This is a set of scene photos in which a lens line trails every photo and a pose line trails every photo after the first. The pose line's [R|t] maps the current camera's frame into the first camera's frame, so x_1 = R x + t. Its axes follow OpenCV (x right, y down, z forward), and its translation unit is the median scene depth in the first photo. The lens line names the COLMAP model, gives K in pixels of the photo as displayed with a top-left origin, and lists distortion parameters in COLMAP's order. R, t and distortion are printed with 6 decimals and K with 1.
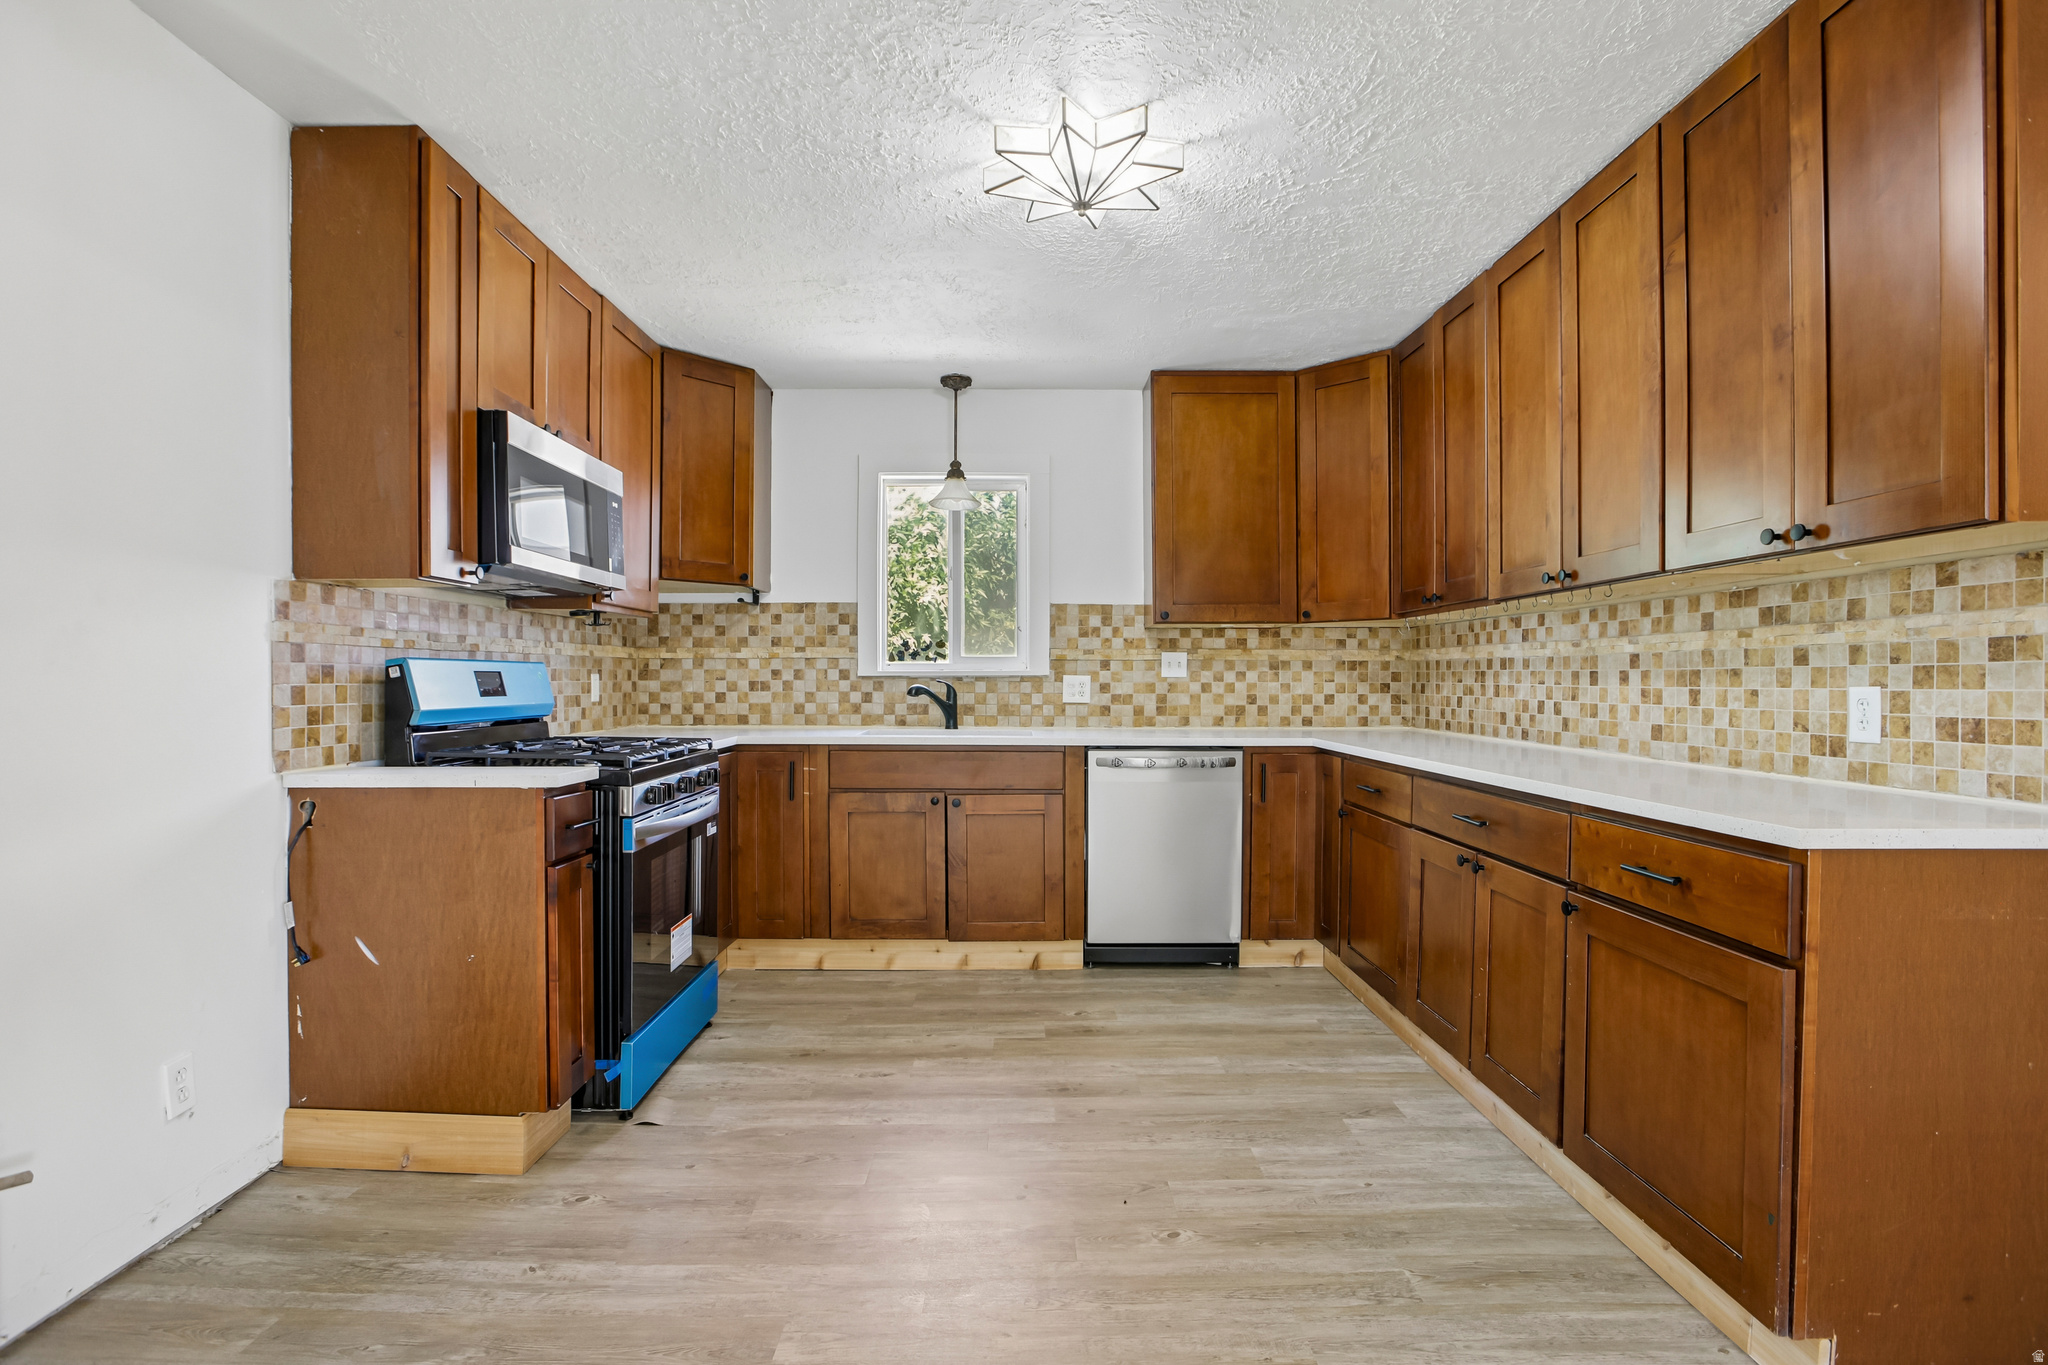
lens RADIAL K [[974.7, 0, 1010.4], [0, 974.7, 689.3], [0, 0, 1]] dist [-0.005268, -0.000018]
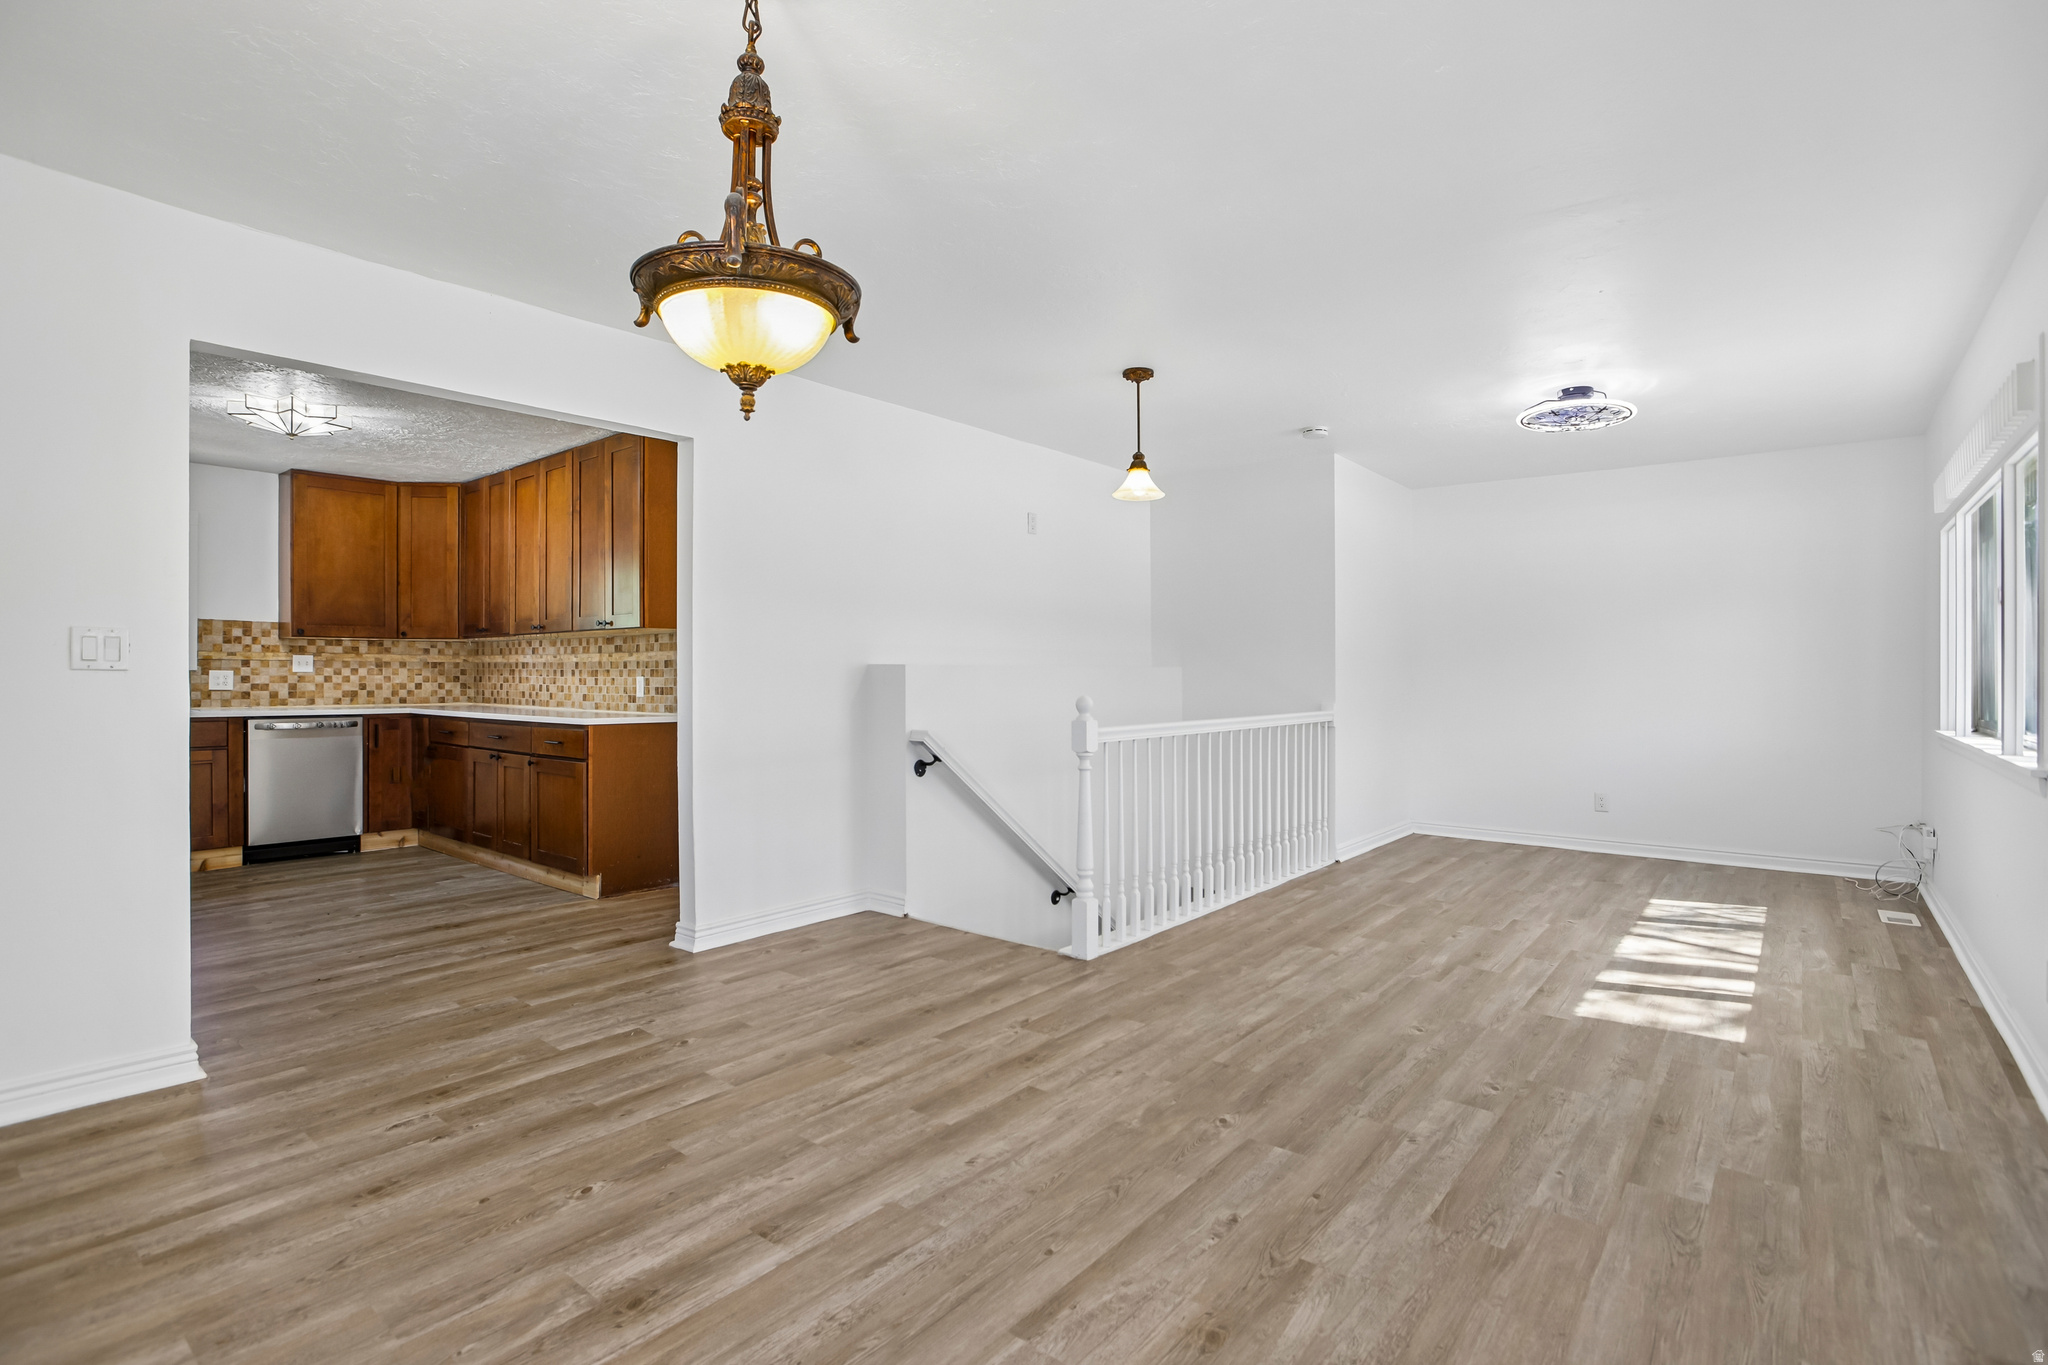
lens RADIAL K [[974.7, 0, 1010.4], [0, 974.7, 689.3], [0, 0, 1]] dist [-0.005268, -0.000018]
pose [[0.638508, -0.010161, 0.769548, -0.318466], [0.006048, 0.999948, 0.008185, 0.009451], [-0.769592, -0.000572, 0.638536, -0.867961]]
